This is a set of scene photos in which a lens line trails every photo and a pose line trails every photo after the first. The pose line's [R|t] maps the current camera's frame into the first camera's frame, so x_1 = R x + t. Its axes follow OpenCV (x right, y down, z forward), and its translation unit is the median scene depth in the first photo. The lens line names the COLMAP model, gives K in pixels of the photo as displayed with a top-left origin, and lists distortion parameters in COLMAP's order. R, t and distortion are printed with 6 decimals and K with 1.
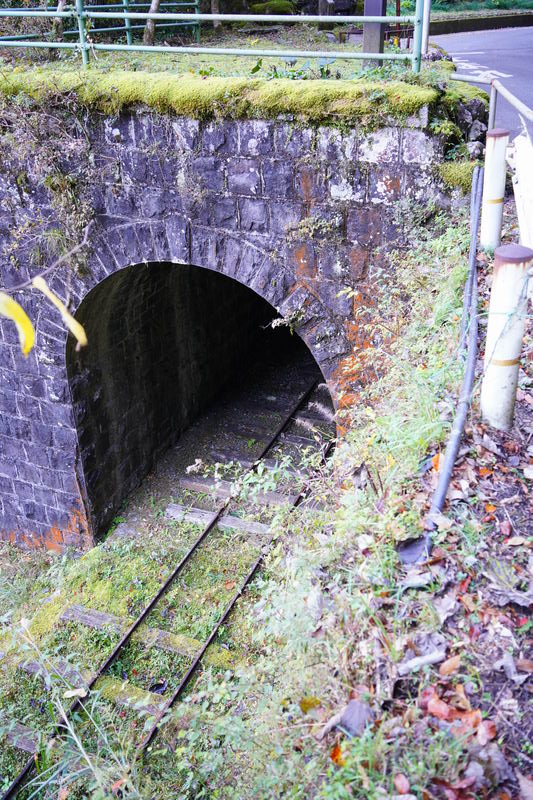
lens RADIAL K [[759.6, 0, 264.1], [0, 759.6, 400.3], [0, 0, 1]] dist [0.001251, 0.000000]
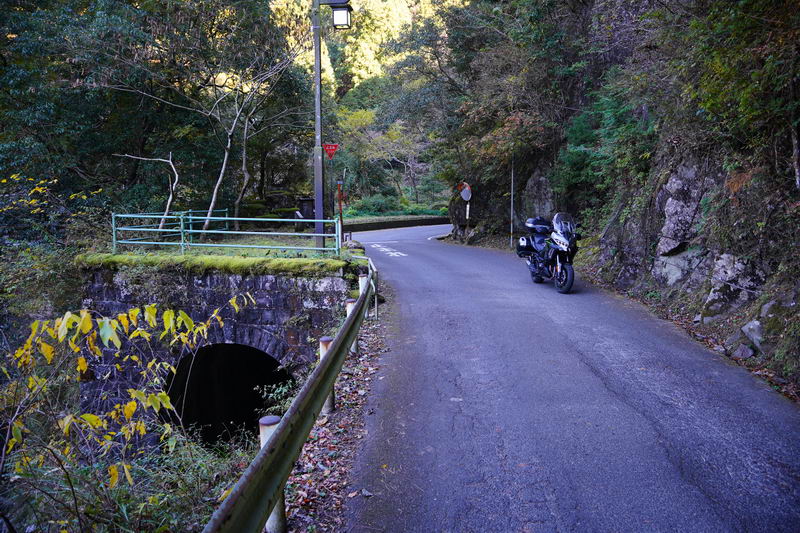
lens RADIAL K [[644.4, 0, 400.1], [0, 644.4, 267.4], [0, 0, 1]] dist [0.001964, 0.000236]
pose [[0.974086, -0.009056, 0.225998, -0.062958], [0.093017, 0.926828, -0.363782, 0.336717], [-0.206167, 0.375376, 0.903652, -0.803092]]
